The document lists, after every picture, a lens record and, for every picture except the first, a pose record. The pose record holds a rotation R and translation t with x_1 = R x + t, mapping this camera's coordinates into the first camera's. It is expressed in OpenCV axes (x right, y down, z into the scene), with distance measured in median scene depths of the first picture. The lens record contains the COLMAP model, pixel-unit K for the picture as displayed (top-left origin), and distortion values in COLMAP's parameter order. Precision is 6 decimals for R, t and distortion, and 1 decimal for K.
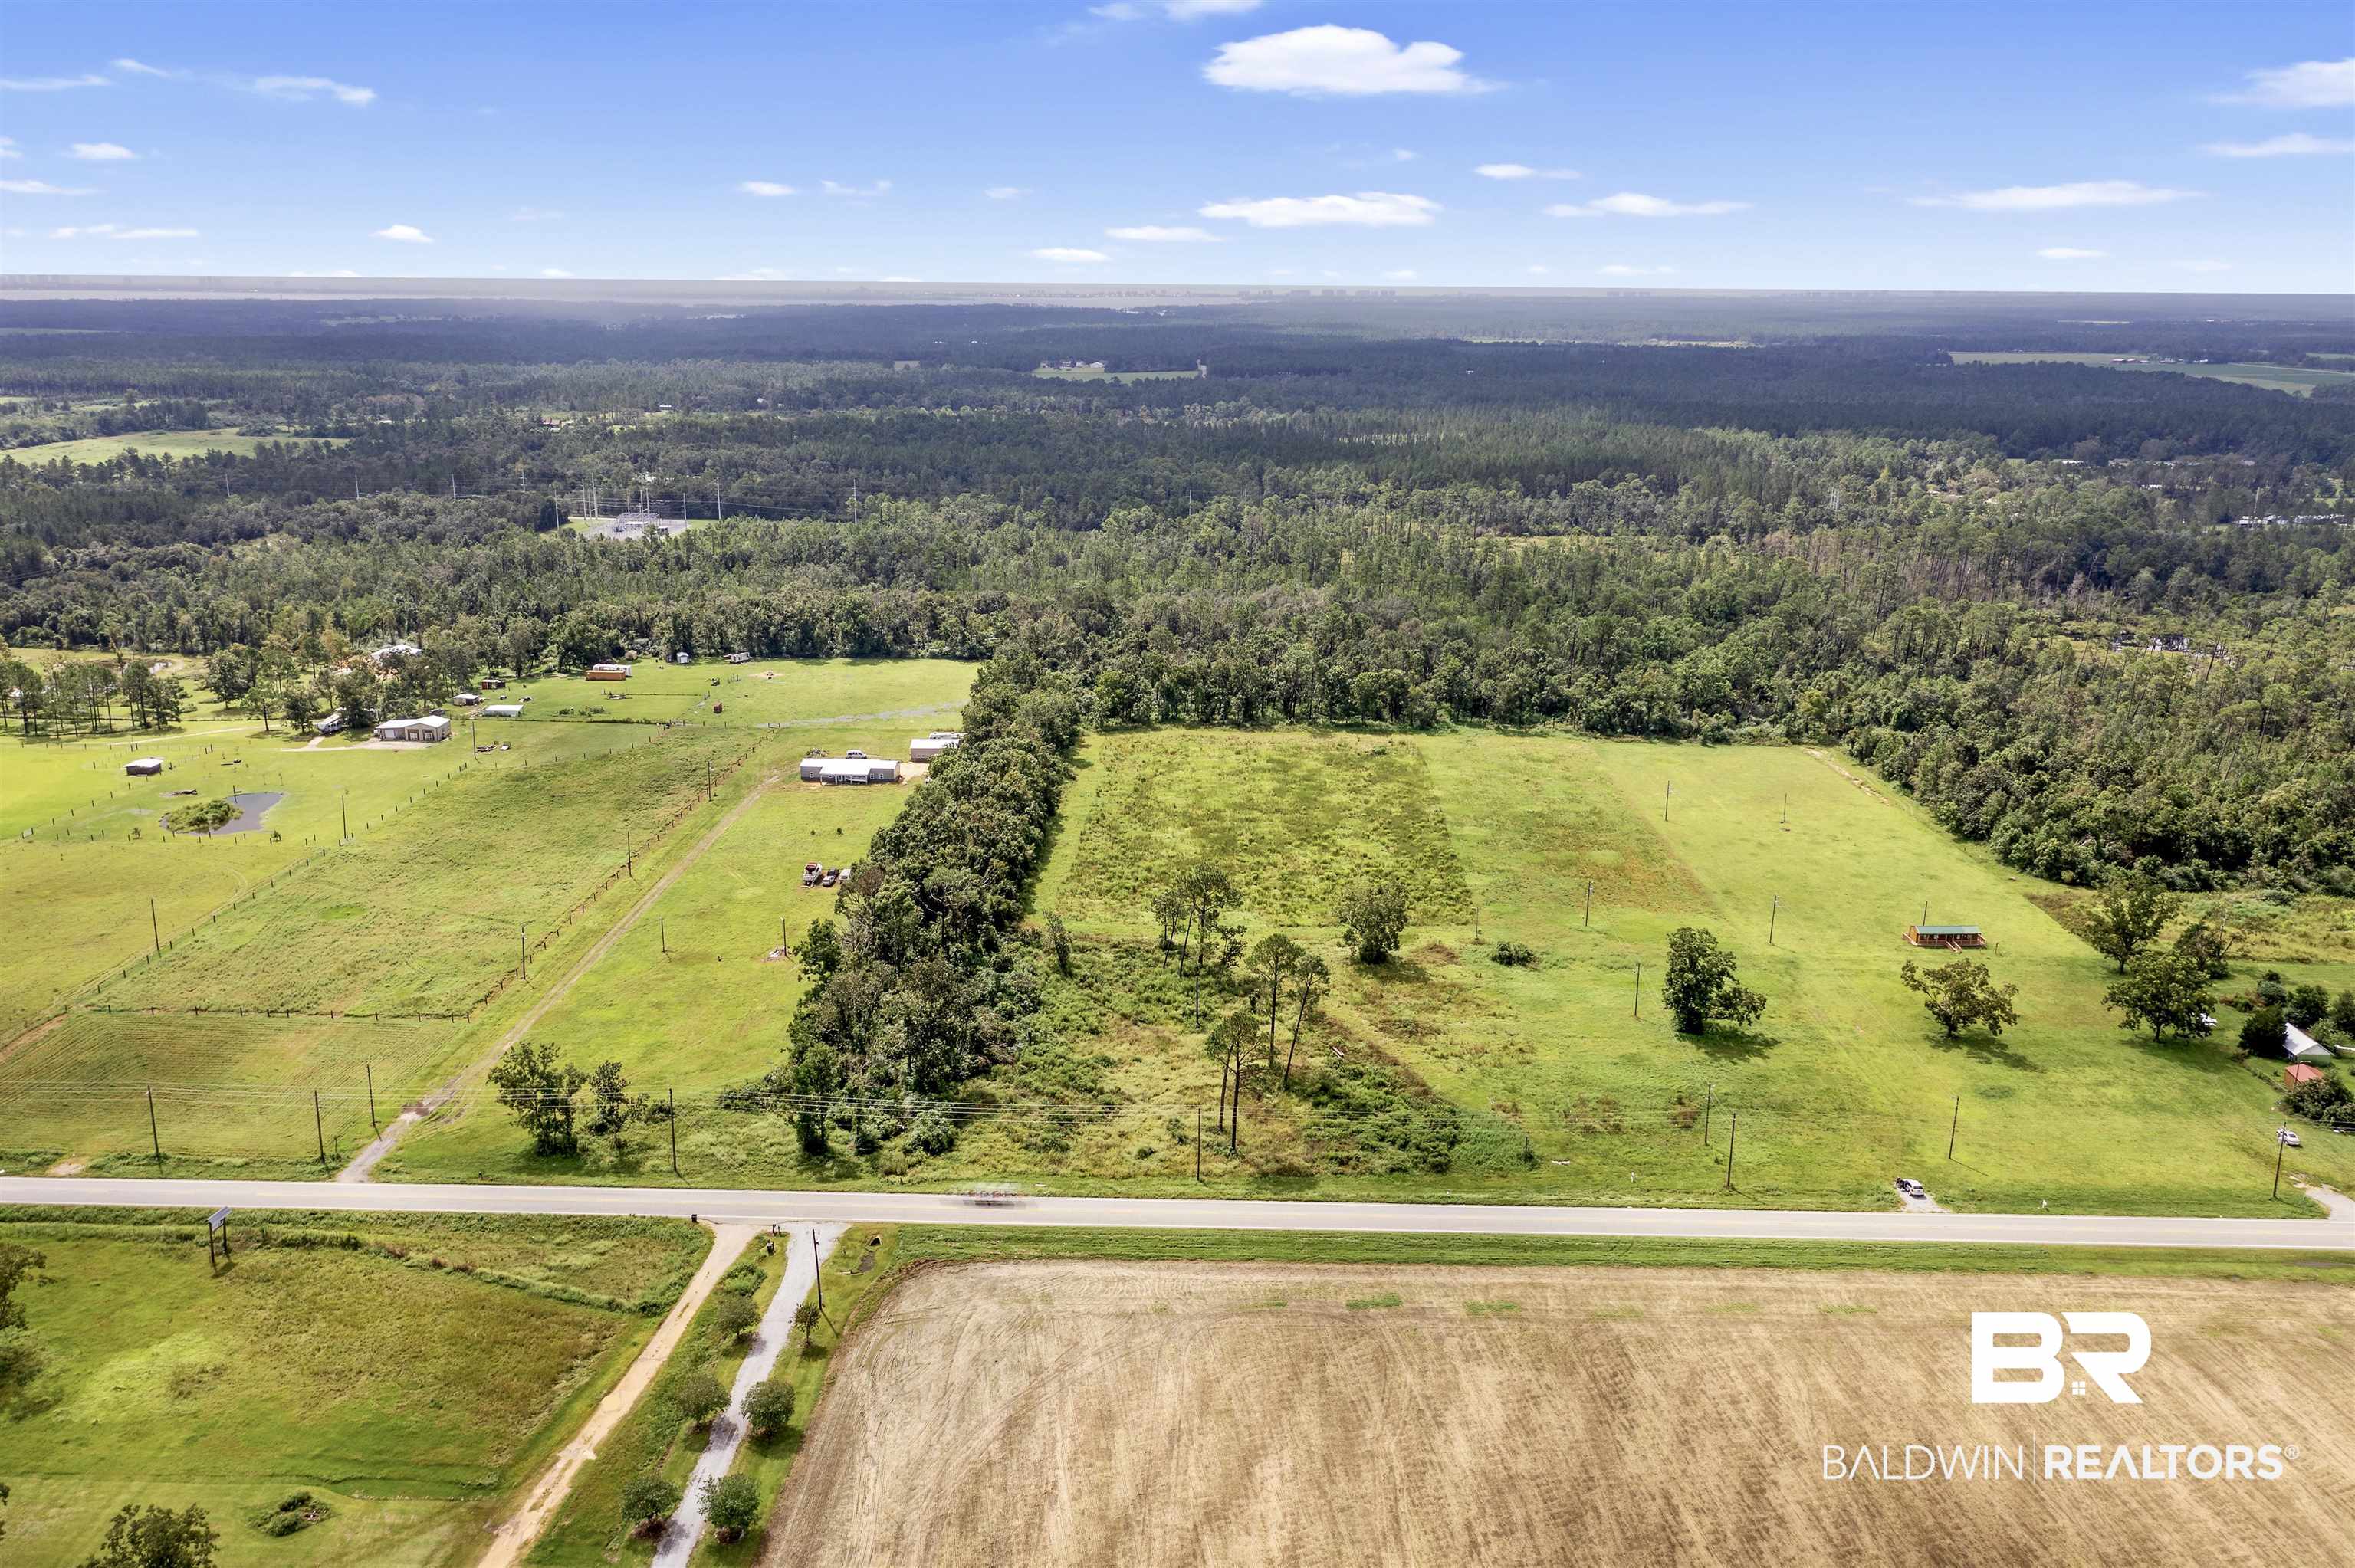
lens RADIAL K [[1986.9, 0, 1091.7], [0, 1986.9, 784.0], [0, 0, 1]] dist [-0.001539, 0.005532]
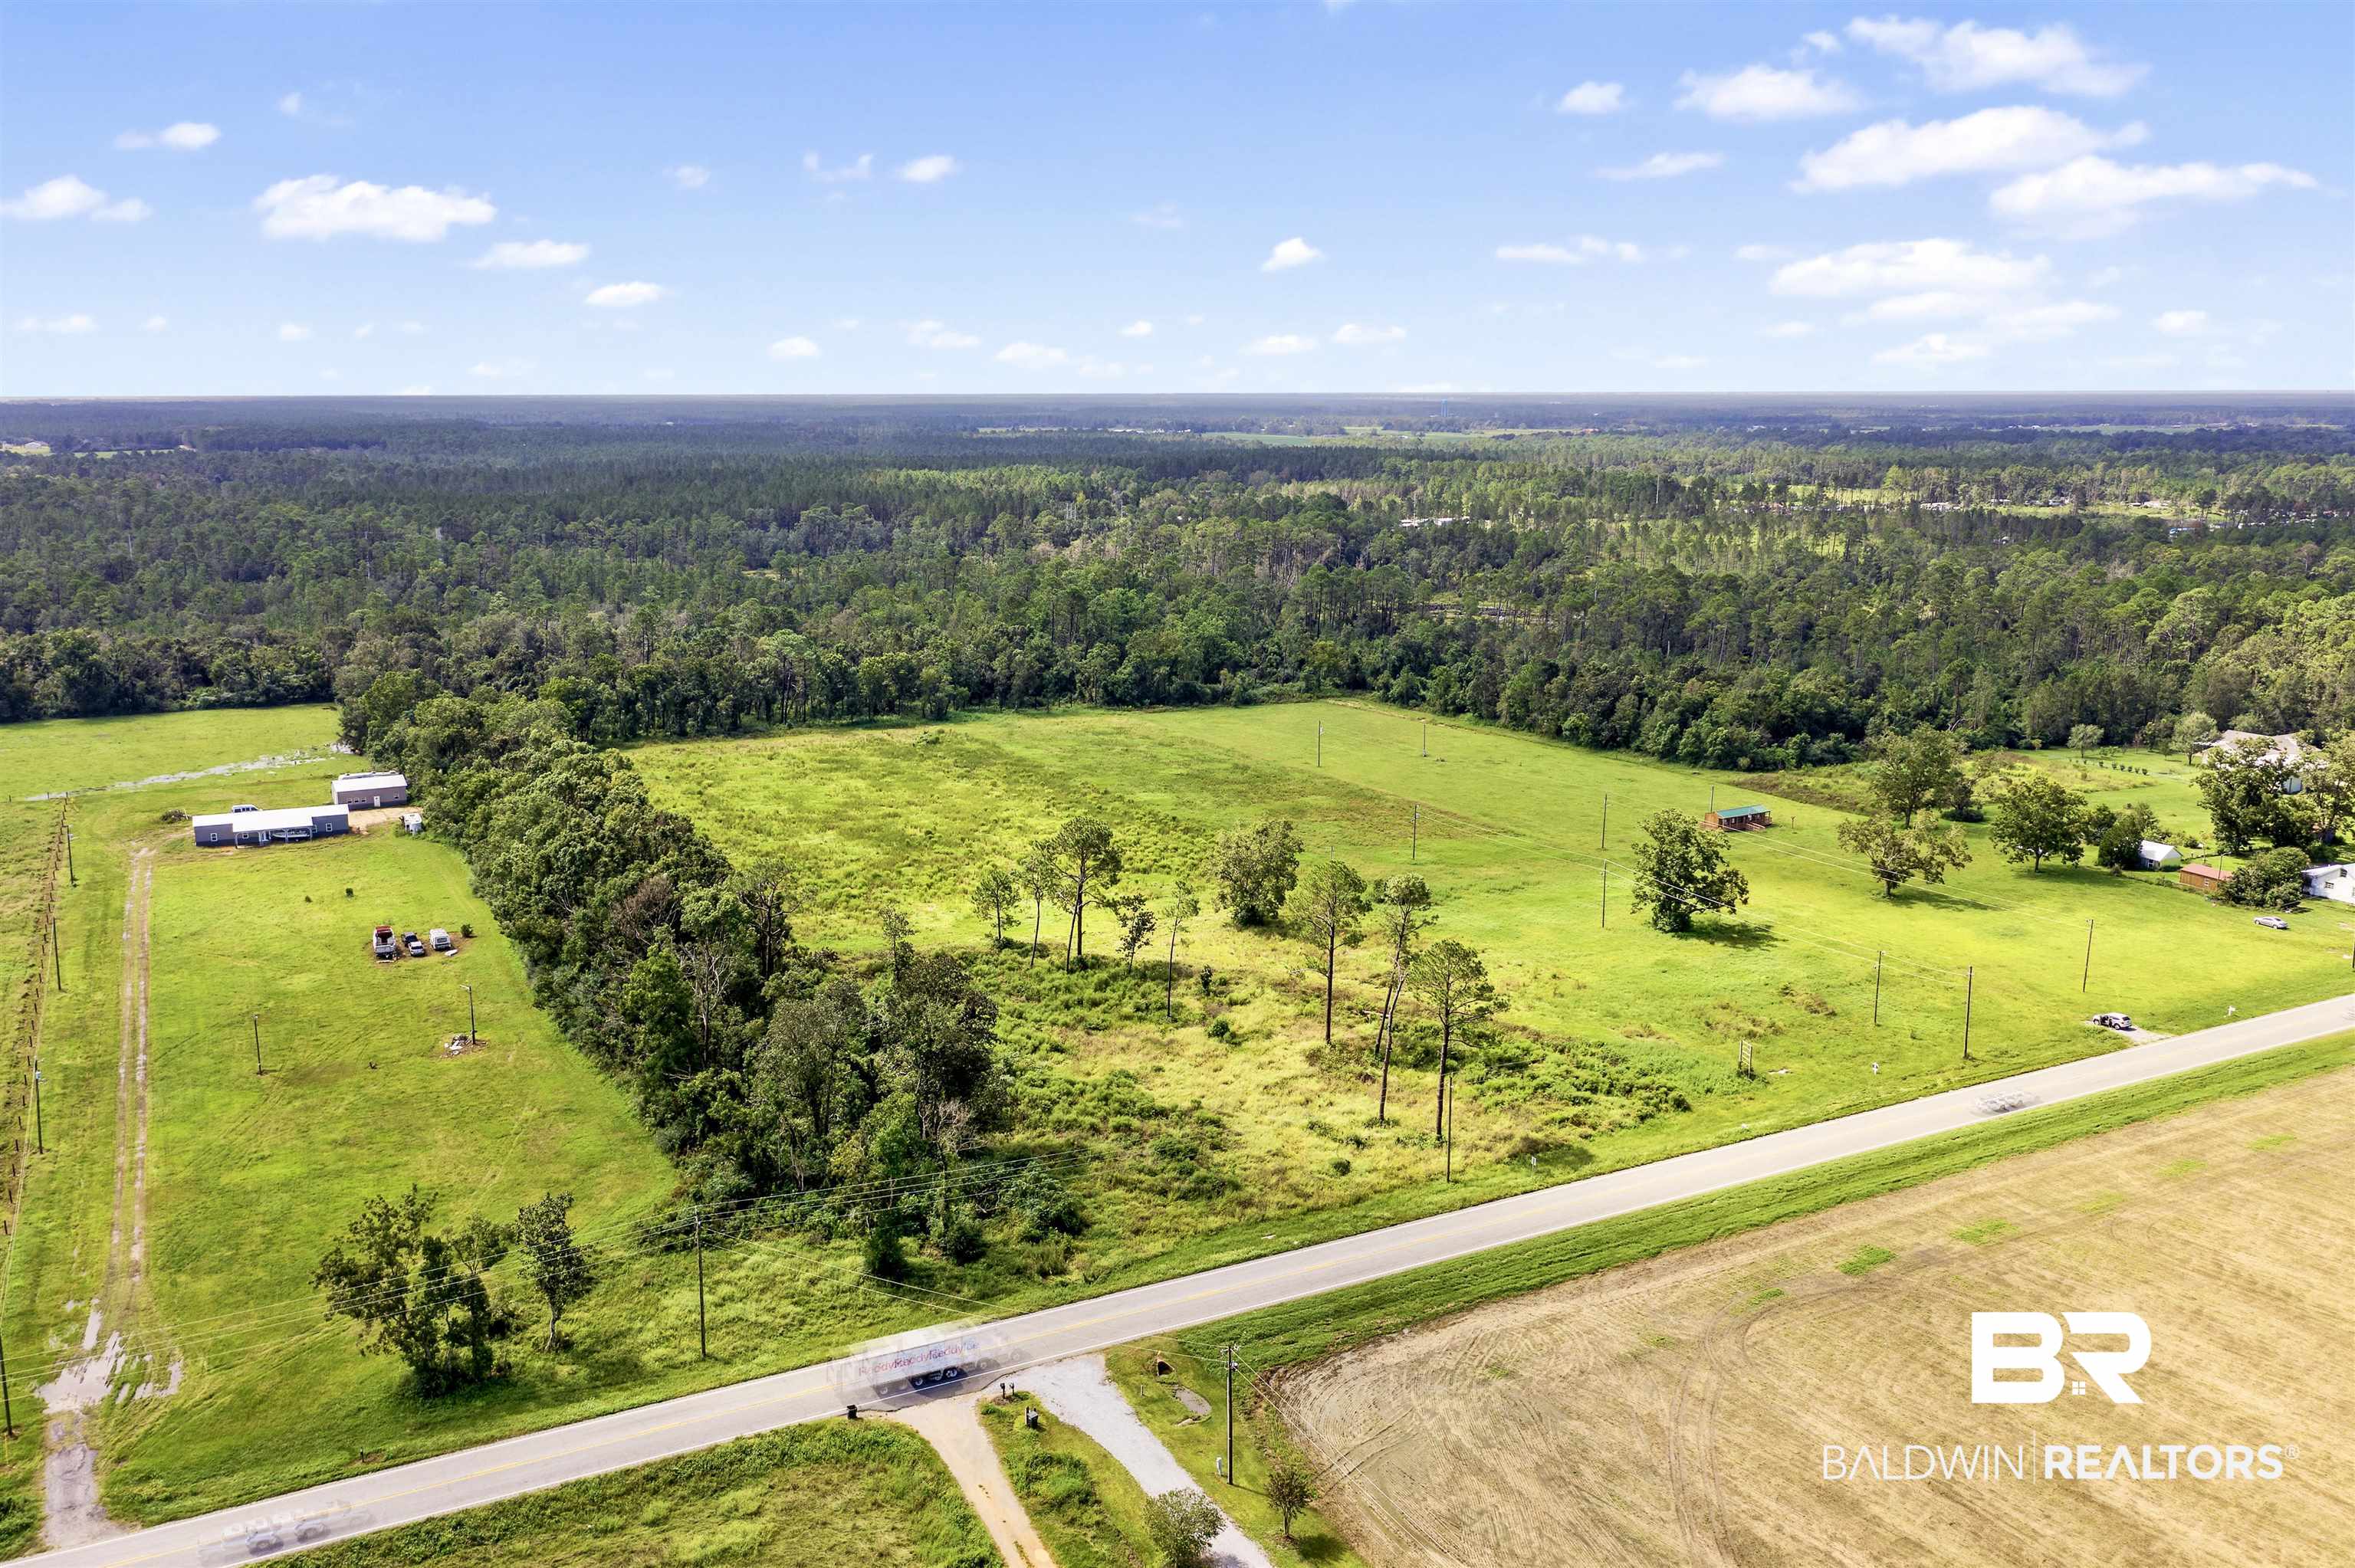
lens RADIAL K [[2024.4, 0, 1177.5], [0, 2024.4, 784.0], [0, 0, 1]] dist [0.006704, 0.016149]
pose [[0.846524, -0.099157, 0.523035, -0.333672], [0.130811, 0.991121, -0.023818, 0.054915], [-0.516029, 0.088581, 0.851978, 0.364435]]
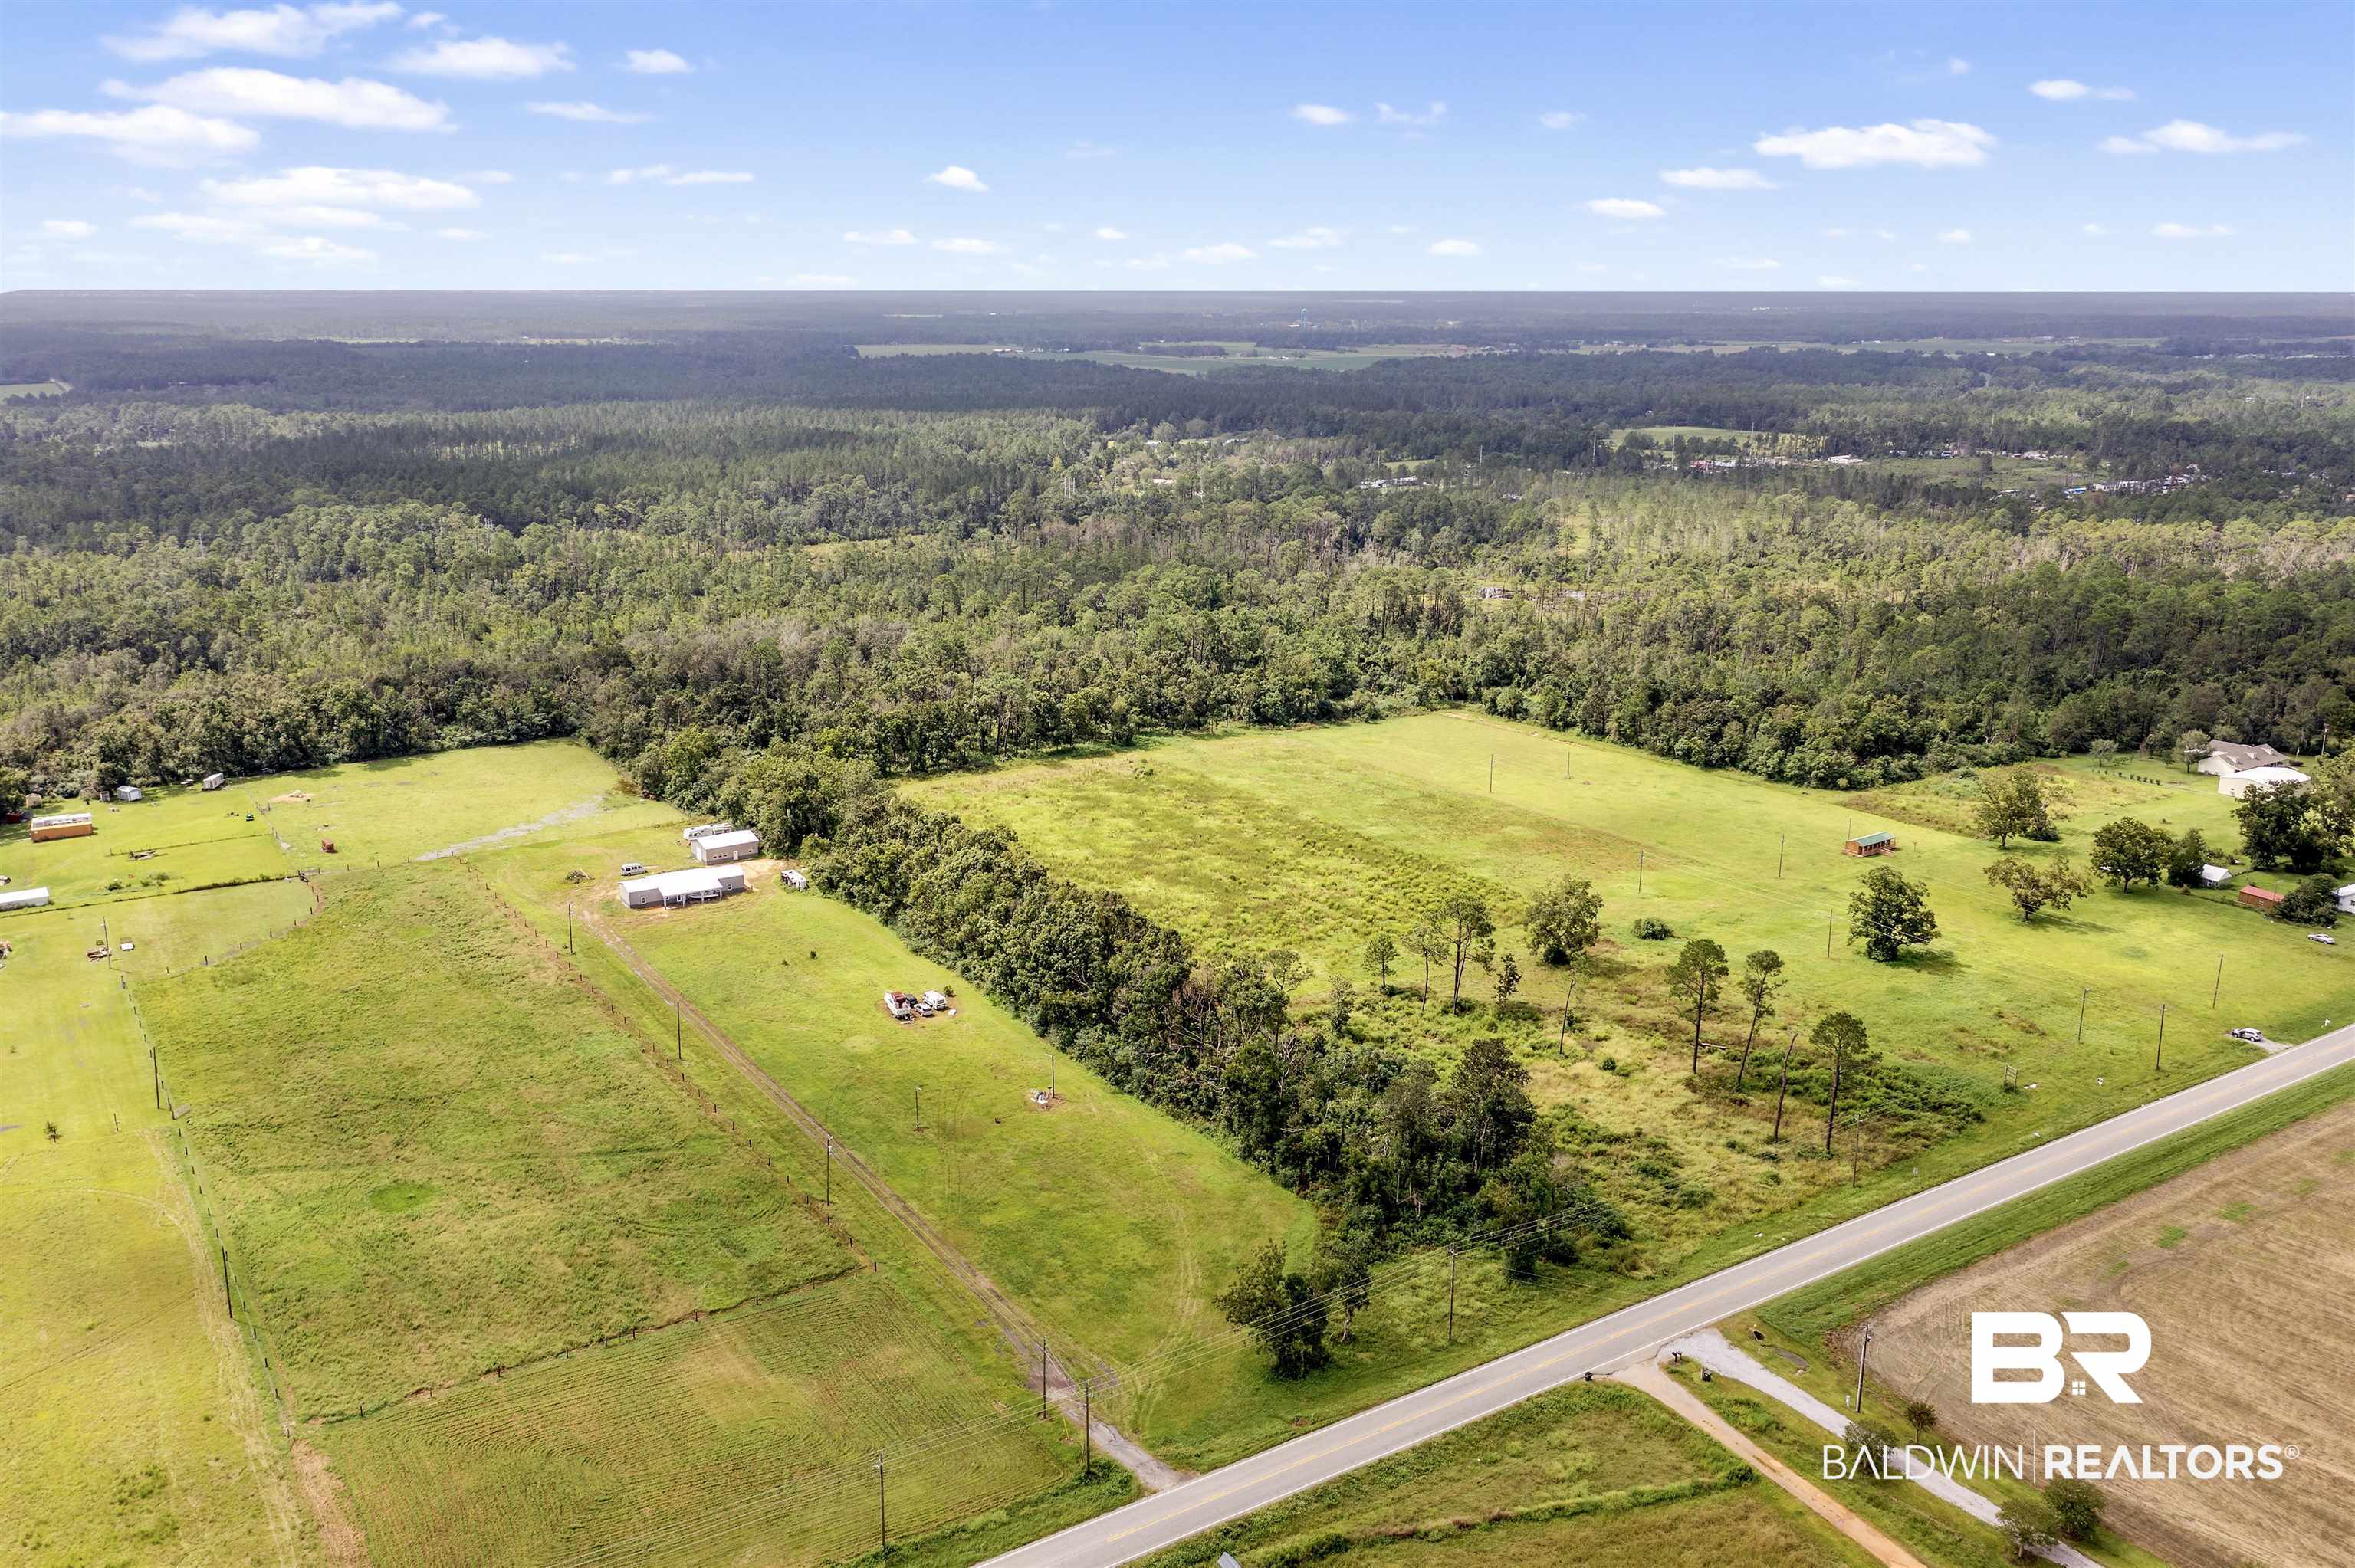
lens RADIAL K [[2057.5, 0, 1177.5], [0, 2057.5, 784.0], [0, 0, 1]] dist [0.028308, -0.010195]
pose [[0.790876, -0.146389, 0.594210, -0.684161], [0.150071, 0.987714, 0.043592, -0.081828], [-0.593291, 0.054698, 0.803128, 0.308388]]
